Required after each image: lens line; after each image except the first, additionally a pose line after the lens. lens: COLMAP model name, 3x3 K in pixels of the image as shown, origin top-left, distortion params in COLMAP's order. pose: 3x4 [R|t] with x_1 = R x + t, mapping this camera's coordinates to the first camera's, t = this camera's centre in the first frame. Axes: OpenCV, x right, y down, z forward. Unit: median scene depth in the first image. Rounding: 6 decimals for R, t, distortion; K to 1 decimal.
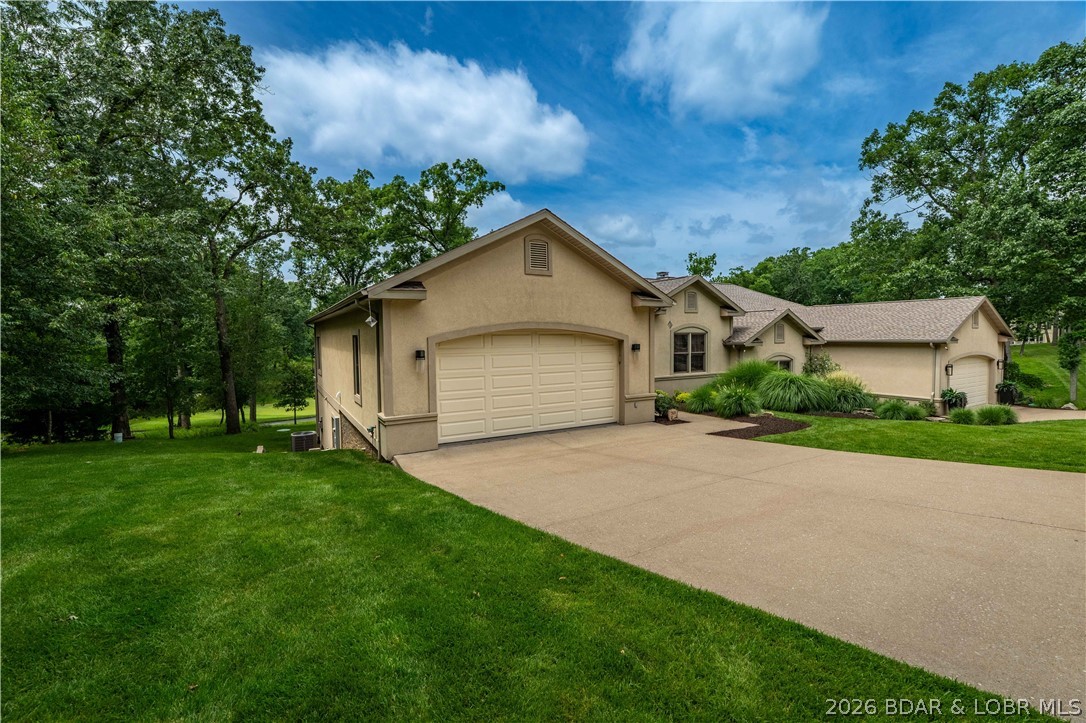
lens RADIAL K [[475.1, 0, 543.0], [0, 475.1, 361.5], [0, 0, 1]] dist [-0.012754, 0.000165]
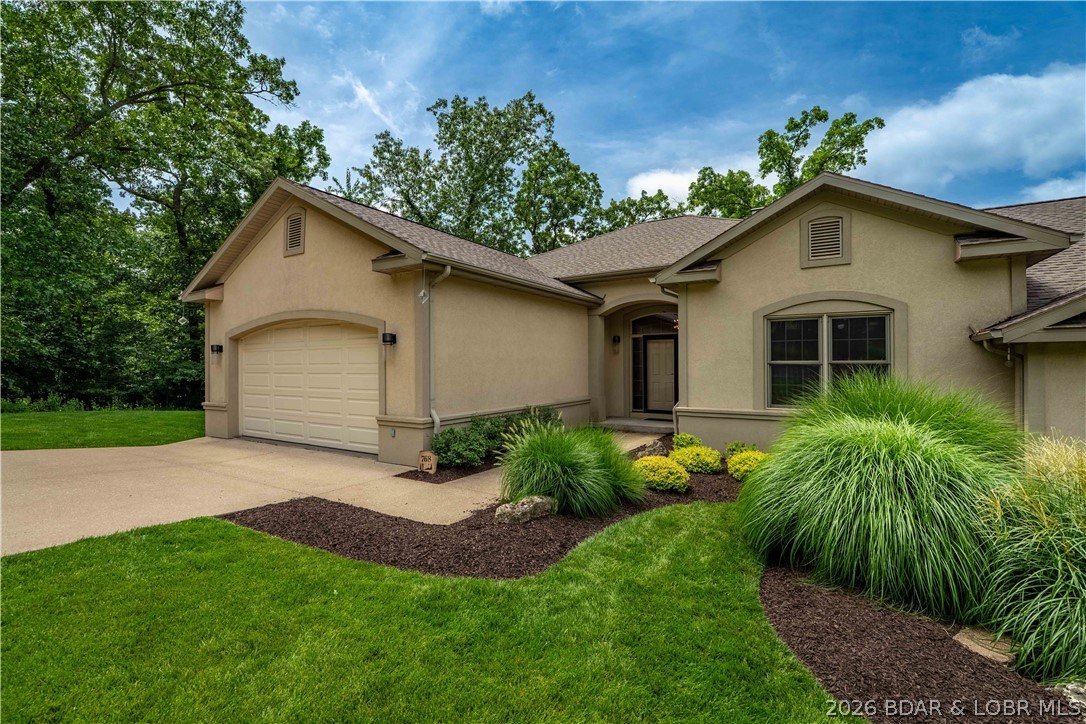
lens RADIAL K [[480.3, 0, 543.0], [0, 480.3, 362.0], [0, 0, 1]] dist [-0.012201, 0.000043]
pose [[0.485578, 0.000740, -0.874193, 0.349501], [-0.049831, 0.998397, -0.026834, 0.002908], [0.872772, 0.056591, 0.484836, 0.363728]]
